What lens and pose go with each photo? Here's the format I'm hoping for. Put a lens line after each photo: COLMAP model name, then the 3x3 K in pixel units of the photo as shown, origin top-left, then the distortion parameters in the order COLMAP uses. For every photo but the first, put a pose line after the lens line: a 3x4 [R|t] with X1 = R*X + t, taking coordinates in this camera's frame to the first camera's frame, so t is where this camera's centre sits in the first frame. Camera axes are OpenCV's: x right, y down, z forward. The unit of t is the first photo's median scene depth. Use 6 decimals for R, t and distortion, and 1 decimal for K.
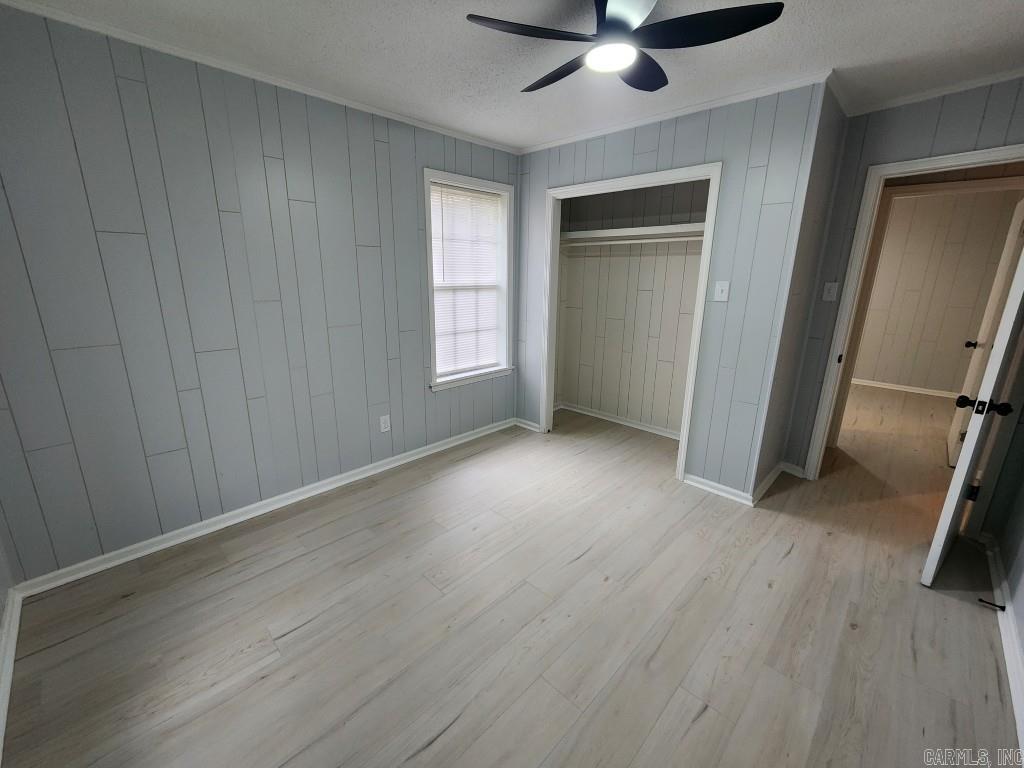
lens RADIAL K [[419.6, 0, 504.2], [0, 419.6, 380.8], [0, 0, 1]] dist [0.001673, -0.001431]
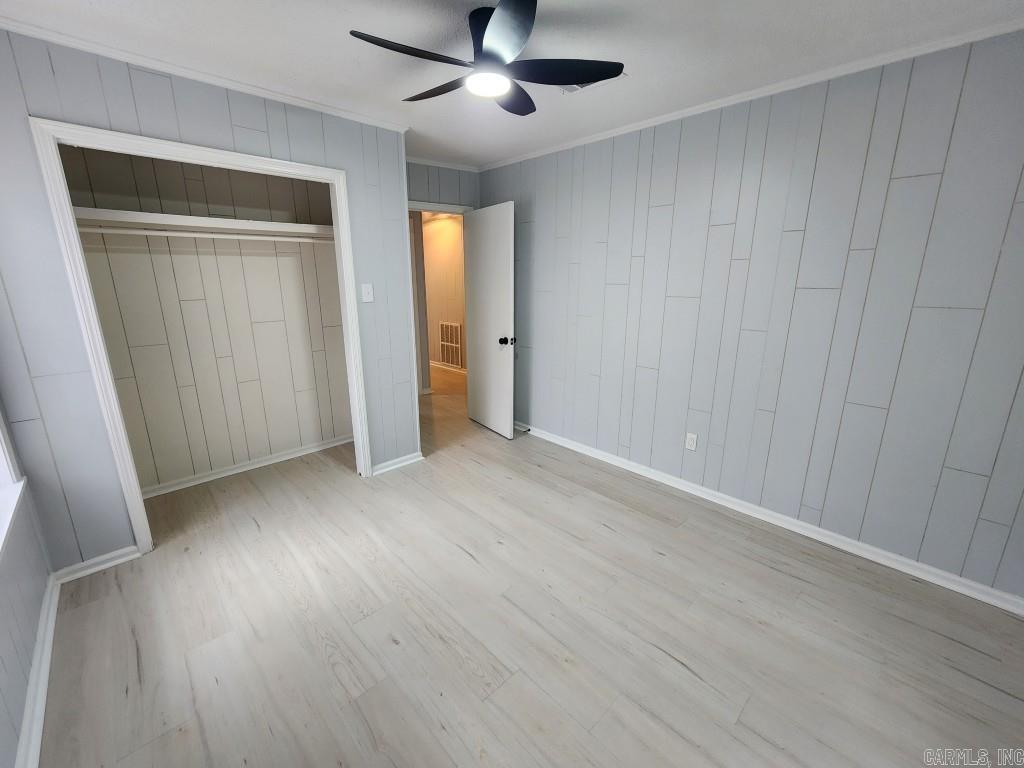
lens RADIAL K [[419.6, 0, 505.5], [0, 419.6, 381.6], [0, 0, 1]] dist [0.001673, -0.001431]
pose [[0.034689, -0.256909, 0.965813, -0.558133], [0.250643, 0.937745, 0.240441, -0.161269], [-0.967458, 0.233734, 0.096922, 0.568986]]
